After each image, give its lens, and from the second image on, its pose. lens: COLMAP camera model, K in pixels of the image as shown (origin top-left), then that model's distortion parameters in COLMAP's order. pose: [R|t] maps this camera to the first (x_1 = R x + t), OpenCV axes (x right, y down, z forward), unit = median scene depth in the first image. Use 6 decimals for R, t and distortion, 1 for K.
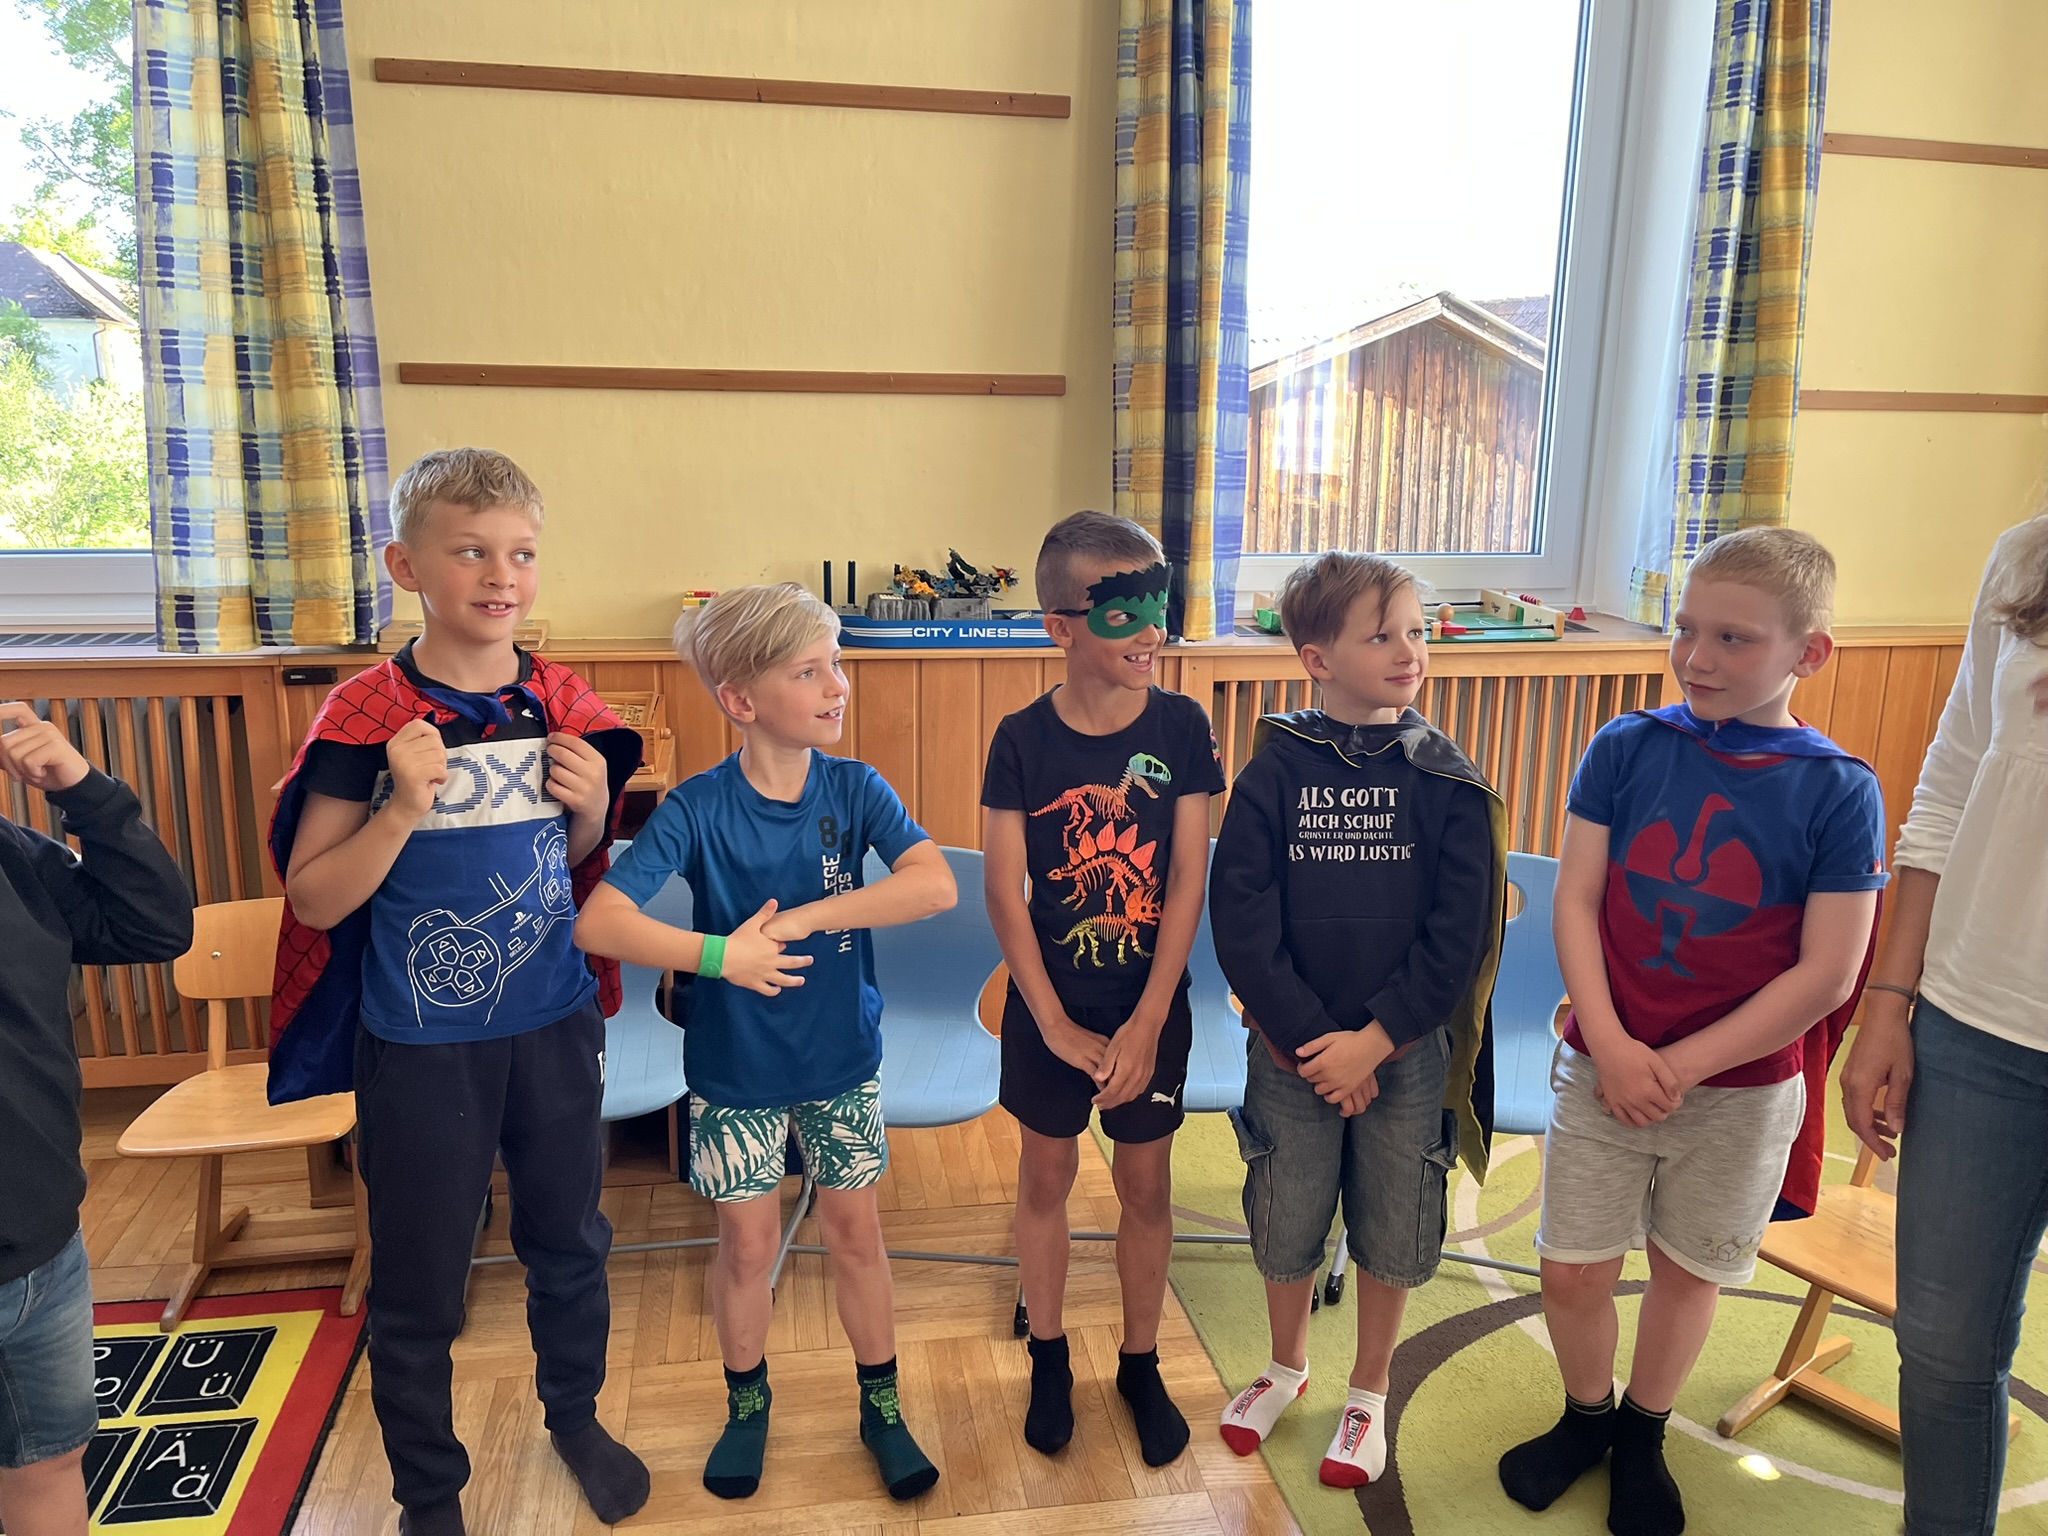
lens RADIAL K [[1542.4, 0, 1040.0], [0, 1542.4, 780.0], [0, 0, 1]] dist [0.022421, -0.019544]
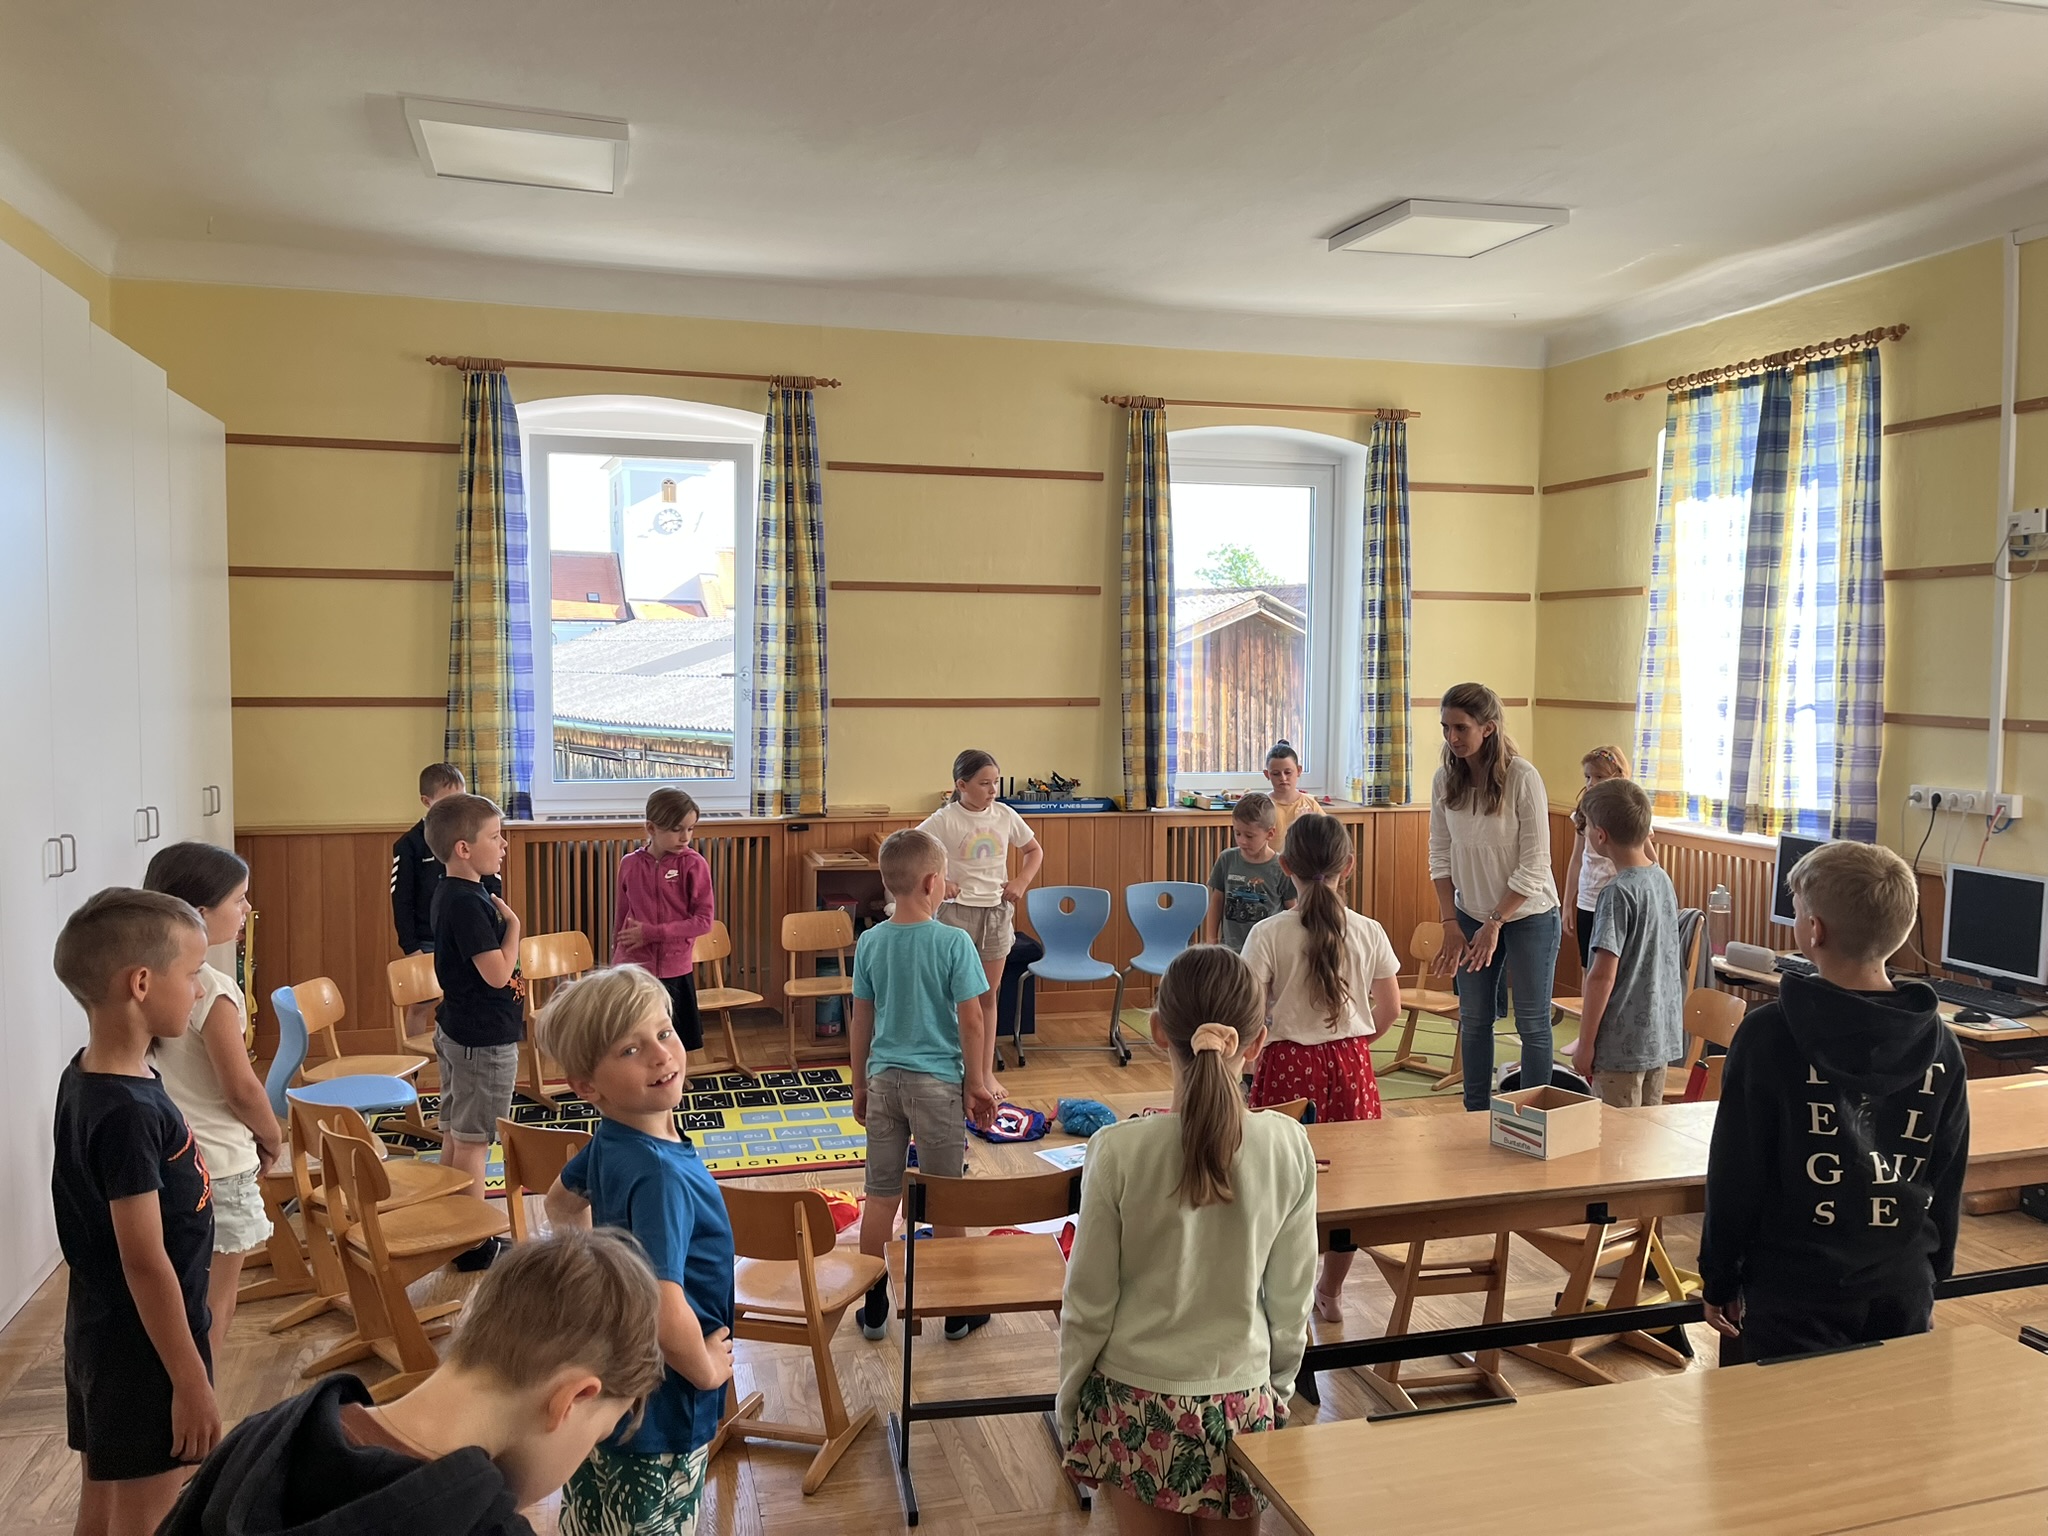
lens RADIAL K [[1542.4, 0, 1014.2], [0, 1542.4, 770.2], [0, 0, 1]] dist [0.022421, -0.019544]
pose [[0.996318, -0.015164, 0.084387, -0.309448], [0.028986, 0.985857, -0.165062, 0.226026], [-0.080690, 0.166900, 0.982666, -1.256501]]
